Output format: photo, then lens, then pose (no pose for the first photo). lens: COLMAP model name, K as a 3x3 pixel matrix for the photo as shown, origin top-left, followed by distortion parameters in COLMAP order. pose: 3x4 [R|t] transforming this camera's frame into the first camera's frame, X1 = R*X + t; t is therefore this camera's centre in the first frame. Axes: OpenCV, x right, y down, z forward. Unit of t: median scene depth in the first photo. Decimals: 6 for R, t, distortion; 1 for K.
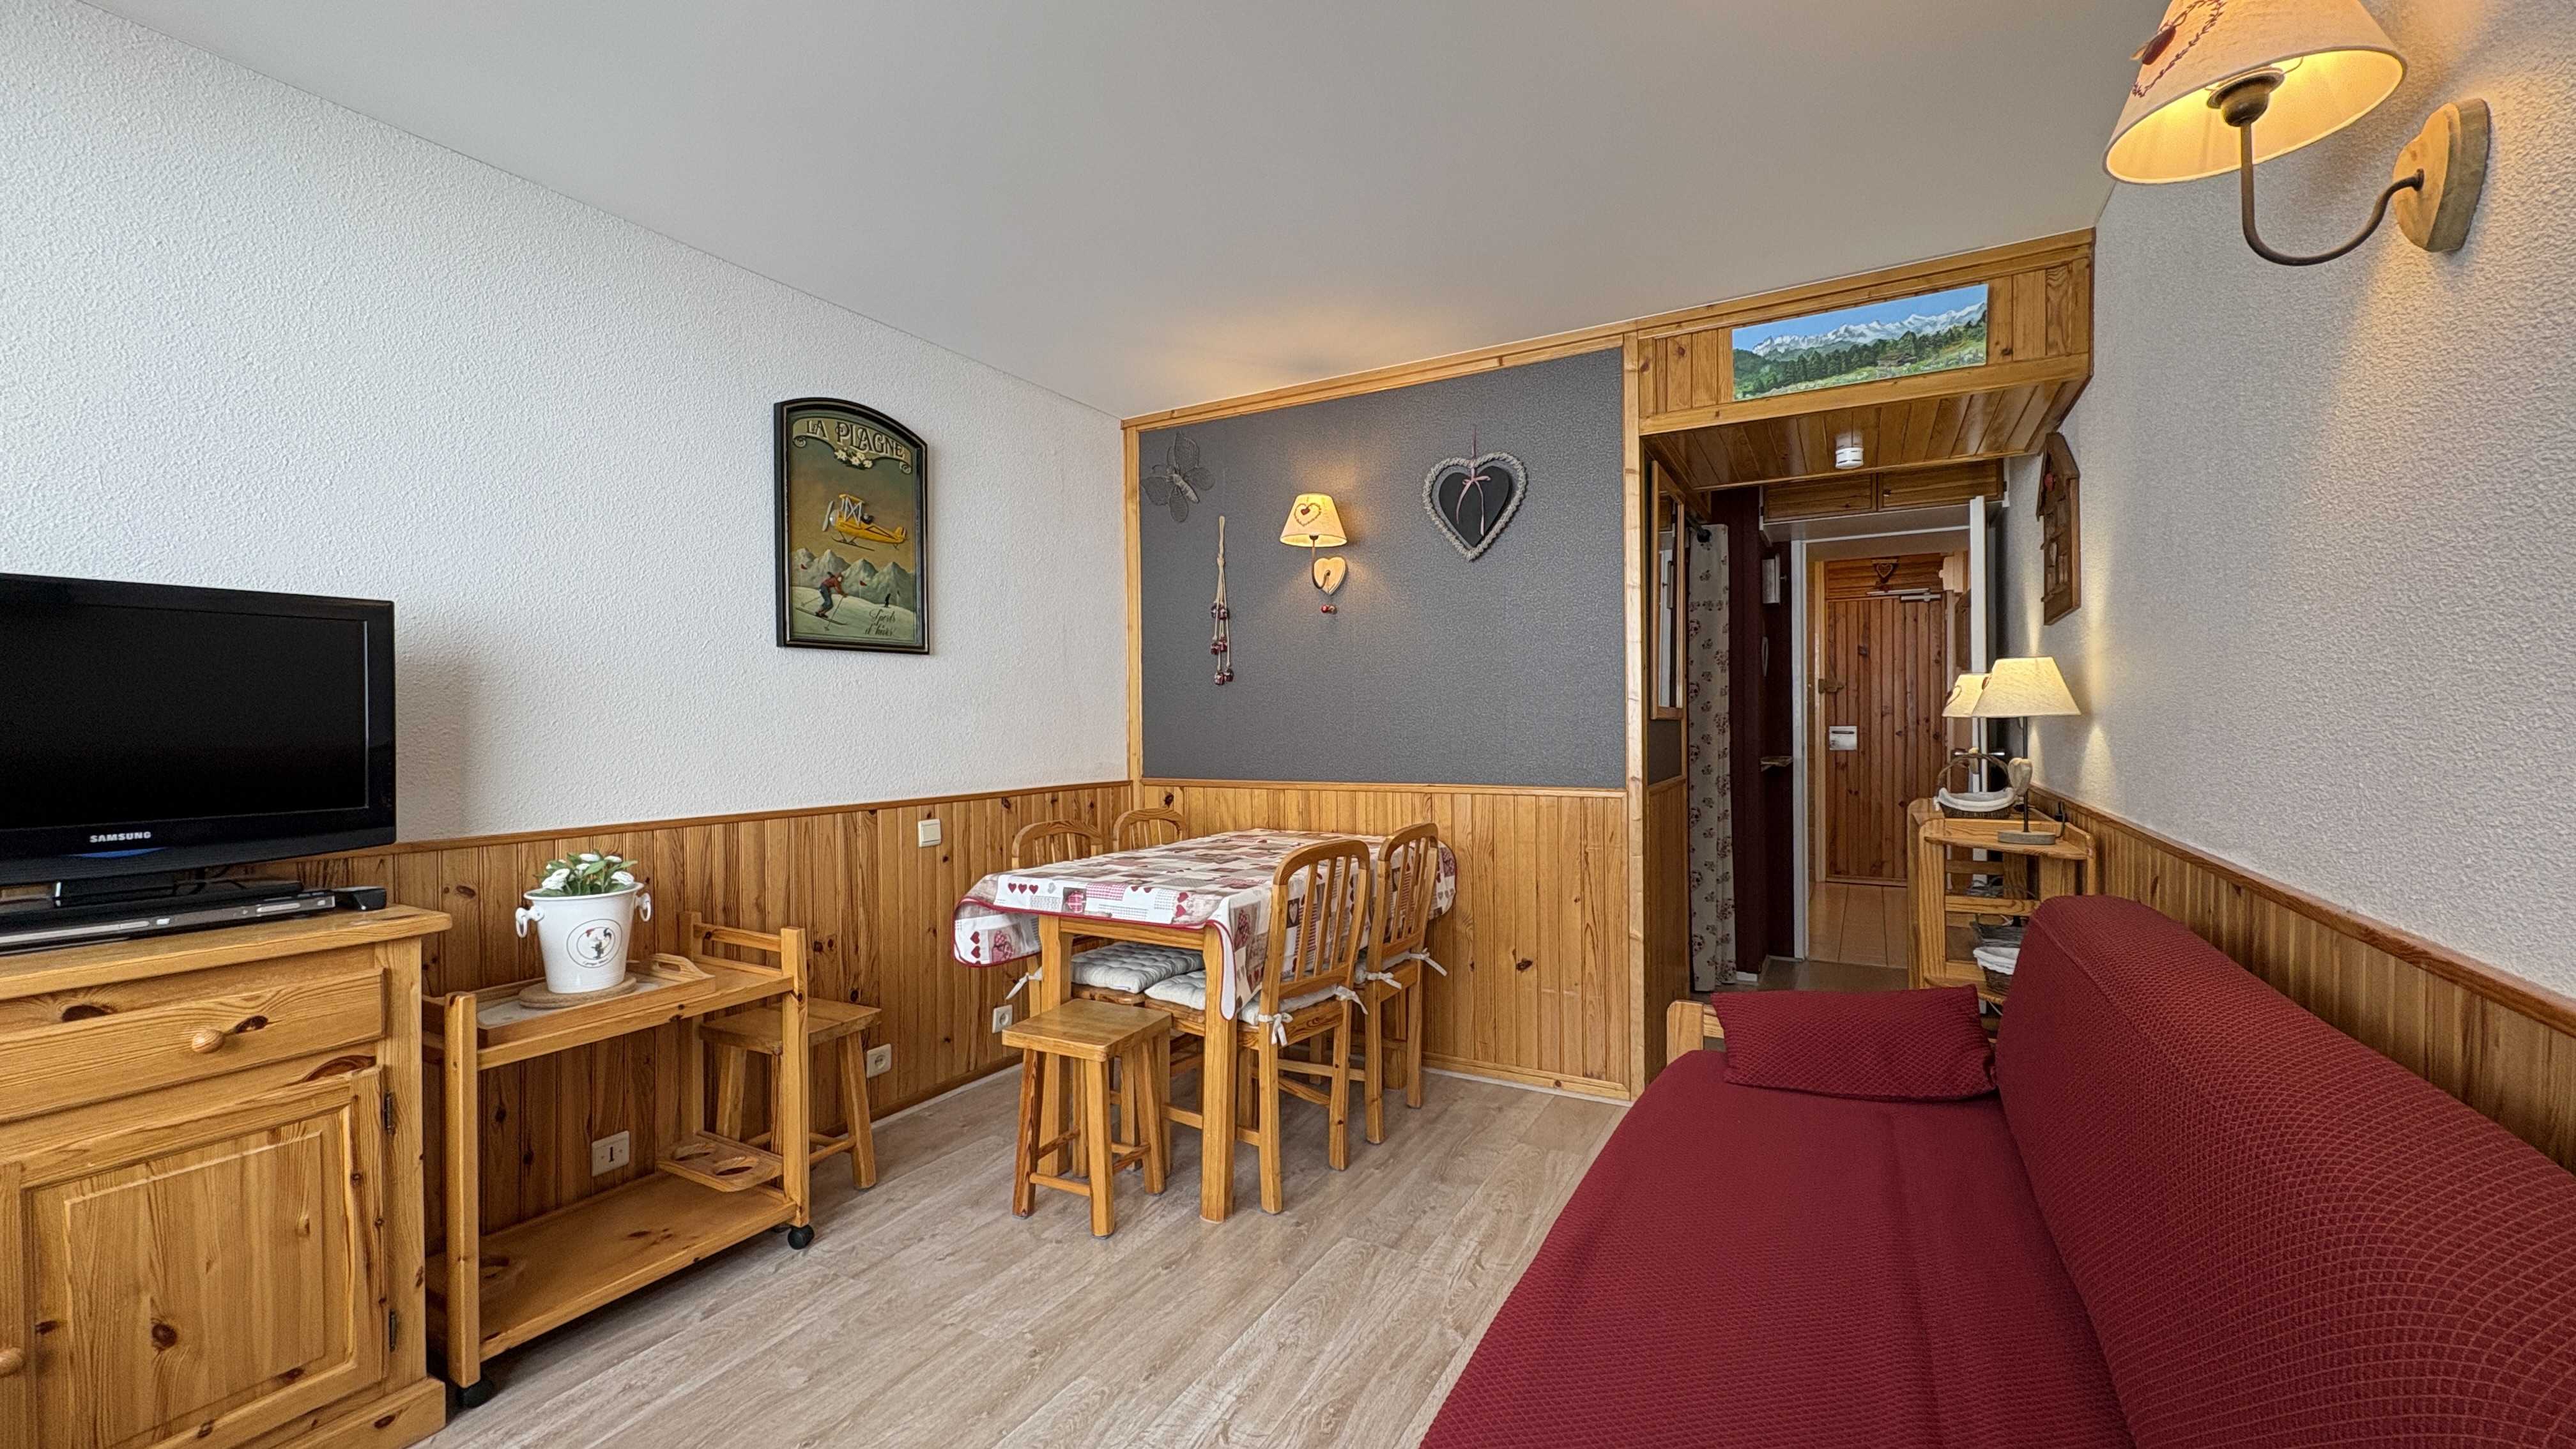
lens RADIAL K [[1023.2, 0, 1287.7], [0, 1023.2, 727.0], [0, 0, 1]] dist [0.001355, -0.000144]
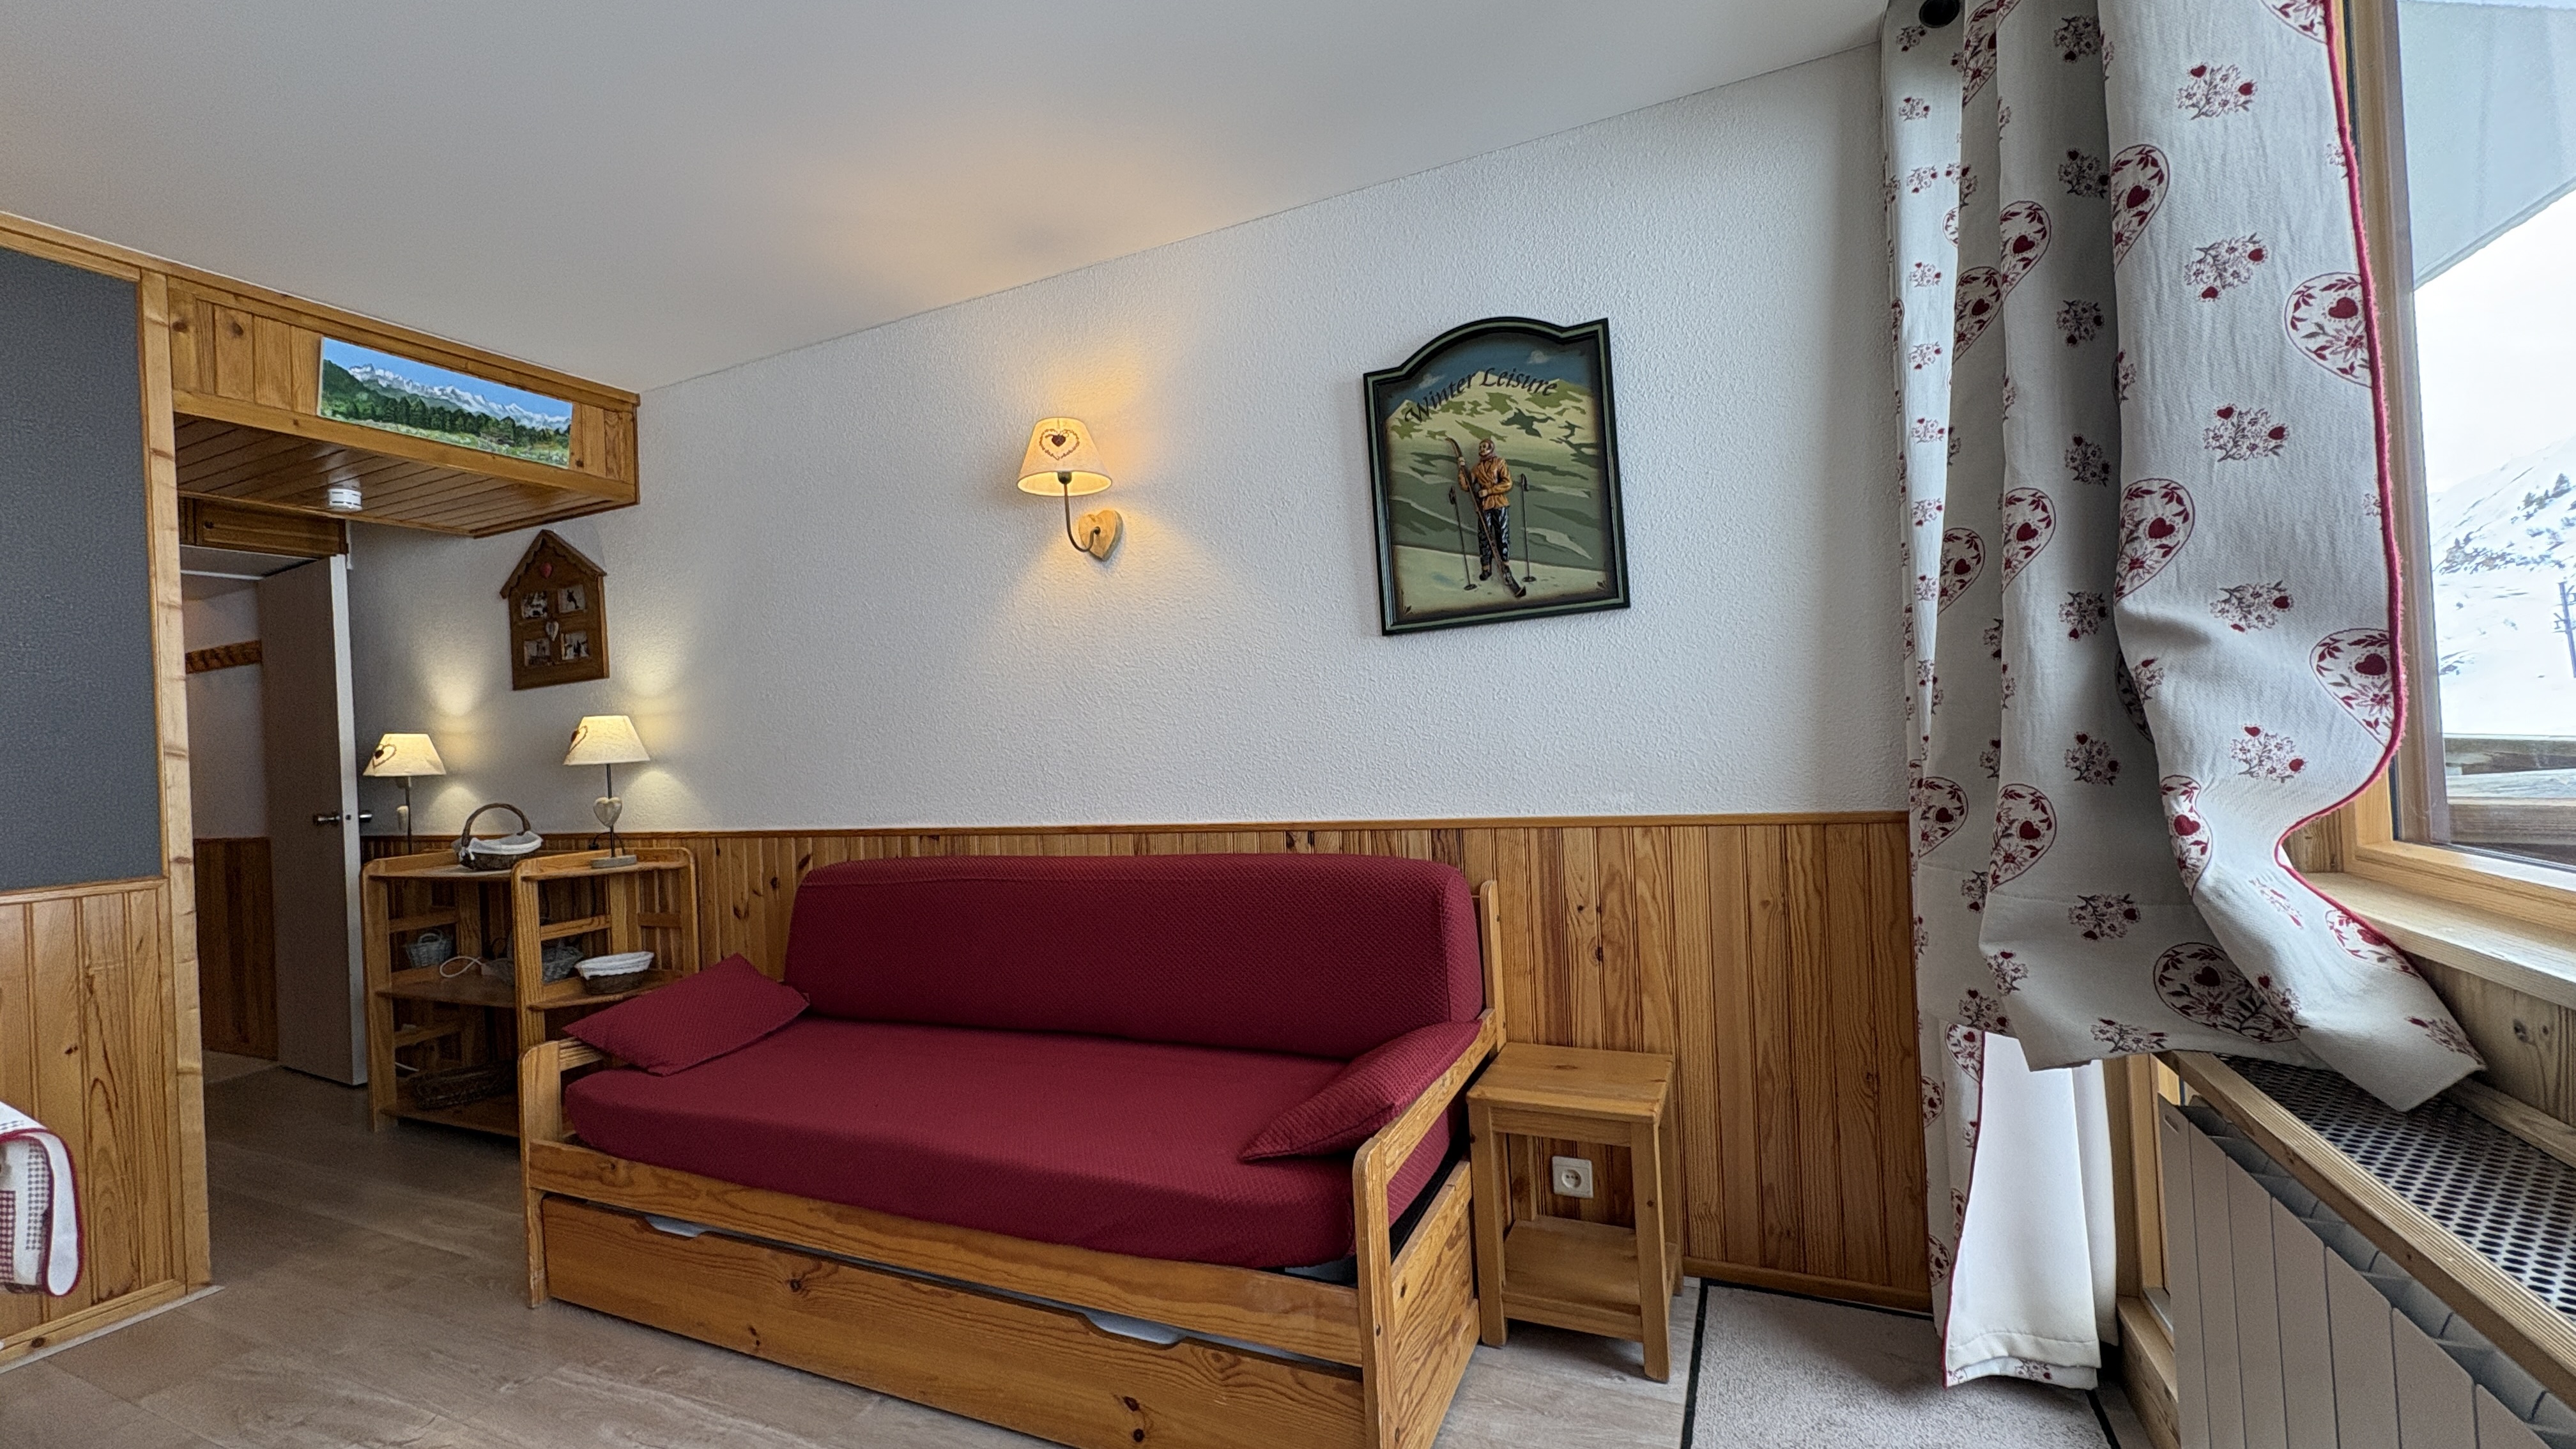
lens RADIAL K [[1023.2, 0, 1287.3], [0, 1023.2, 728.8], [0, 0, 1]] dist [0.001355, -0.000144]
pose [[-0.090518, 0.024550, 0.995592, -0.541707], [0.058373, 0.998108, -0.019305, 0.018224], [-0.994183, 0.056368, -0.091780, 0.280274]]
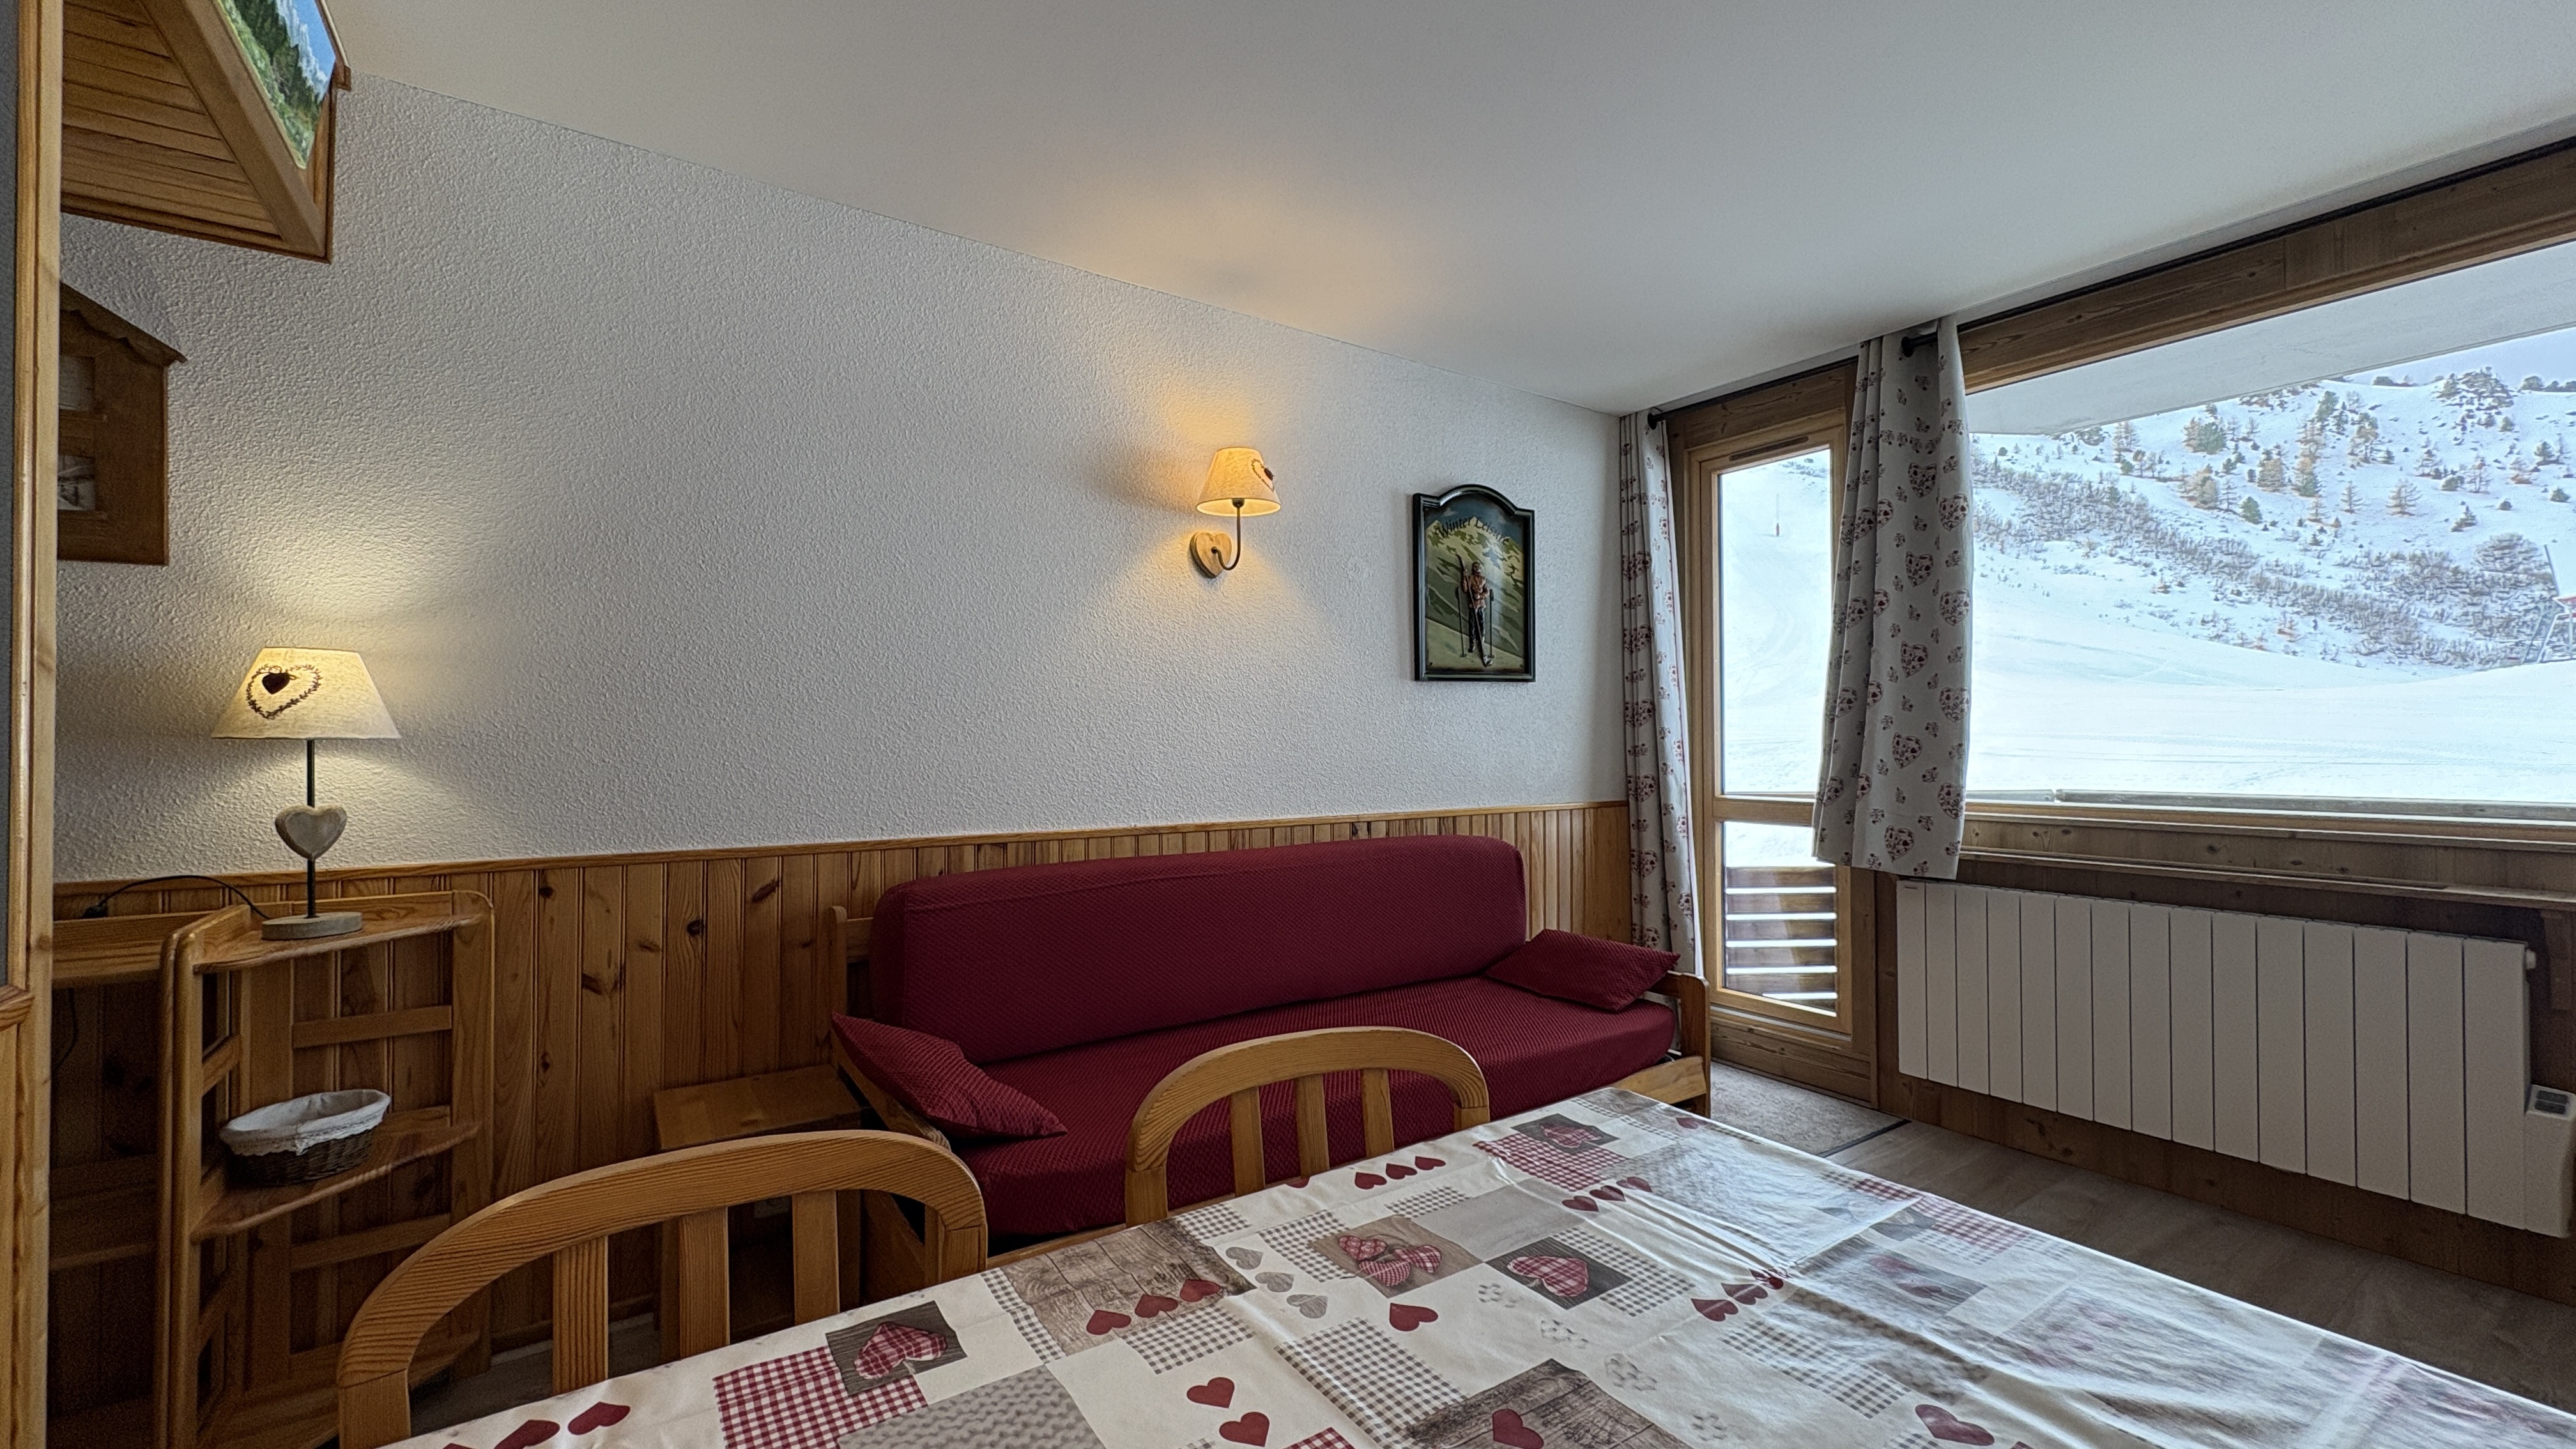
lens RADIAL K [[1023.2, 0, 1284.9], [0, 1023.2, 725.5], [0, 0, 1]] dist [0.001355, -0.000144]
pose [[-0.895908, 0.016936, 0.443917, -0.111720], [0.012452, 0.999838, -0.013014, -0.003454], [-0.444066, -0.006132, -0.895973, 1.219066]]
